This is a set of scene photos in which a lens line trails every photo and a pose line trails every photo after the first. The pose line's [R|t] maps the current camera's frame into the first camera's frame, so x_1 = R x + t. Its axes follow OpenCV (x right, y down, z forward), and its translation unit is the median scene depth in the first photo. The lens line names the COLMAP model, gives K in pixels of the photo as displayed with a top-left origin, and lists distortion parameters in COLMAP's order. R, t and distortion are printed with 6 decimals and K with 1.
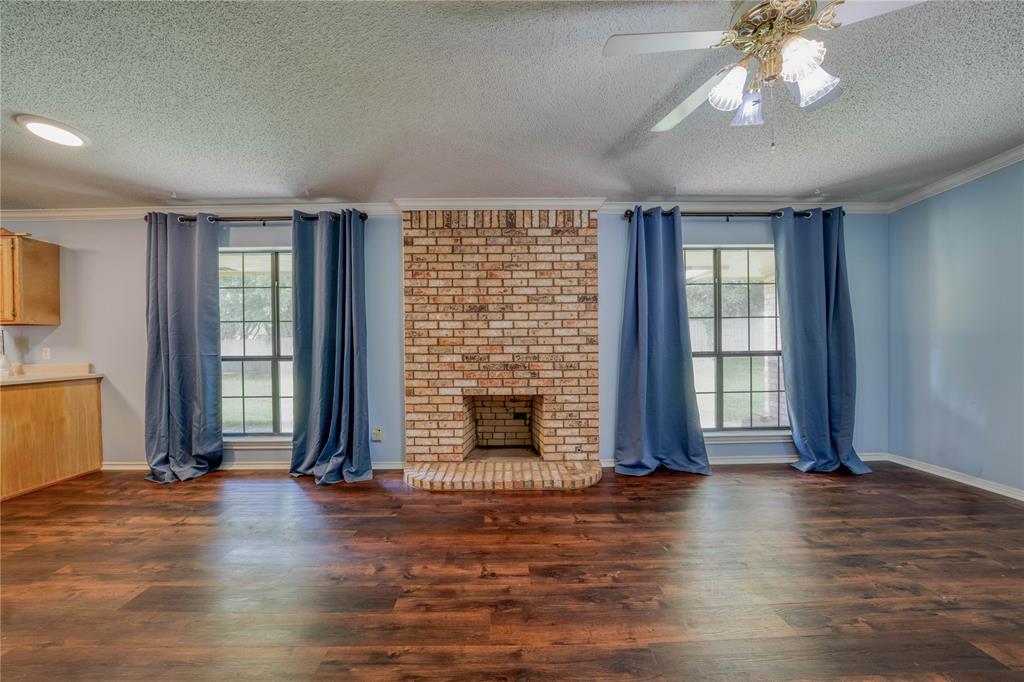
lens RADIAL K [[366.5, 0, 495.8], [0, 366.5, 350.6], [0, 0, 1]] dist [-0.014270, 0.002662]
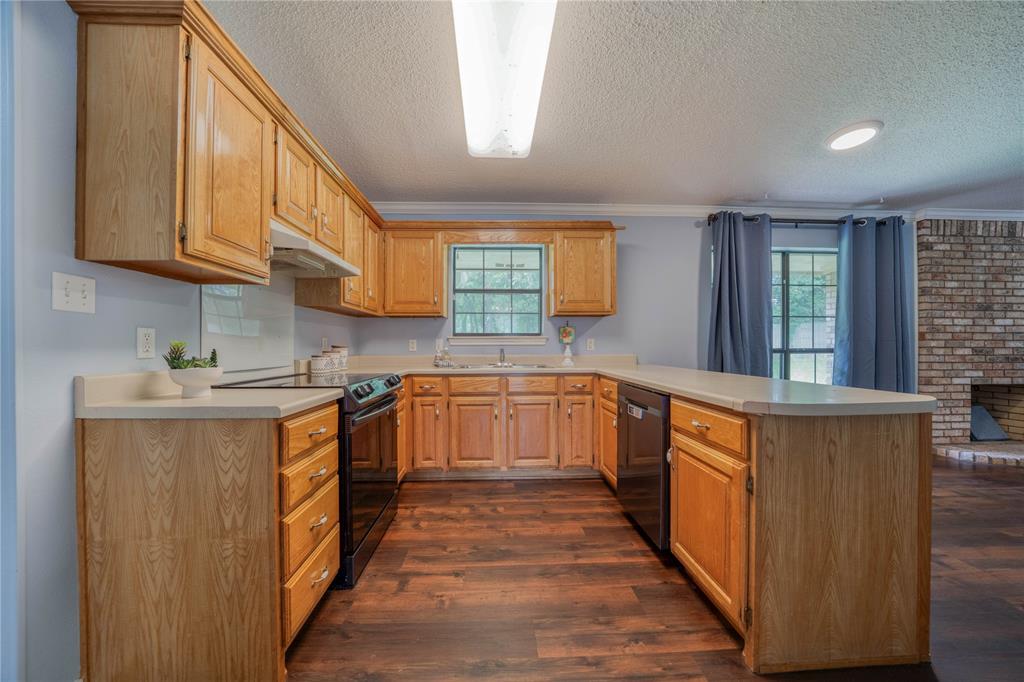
lens RADIAL K [[366.5, 0, 504.4], [0, 366.5, 342.1], [0, 0, 1]] dist [-0.014270, 0.002662]
pose [[0.998379, 0.008458, 0.056289, -1.588998], [-0.007679, 0.999872, -0.014031, 0.018961], [-0.056400, 0.013576, 0.998316, -0.023284]]
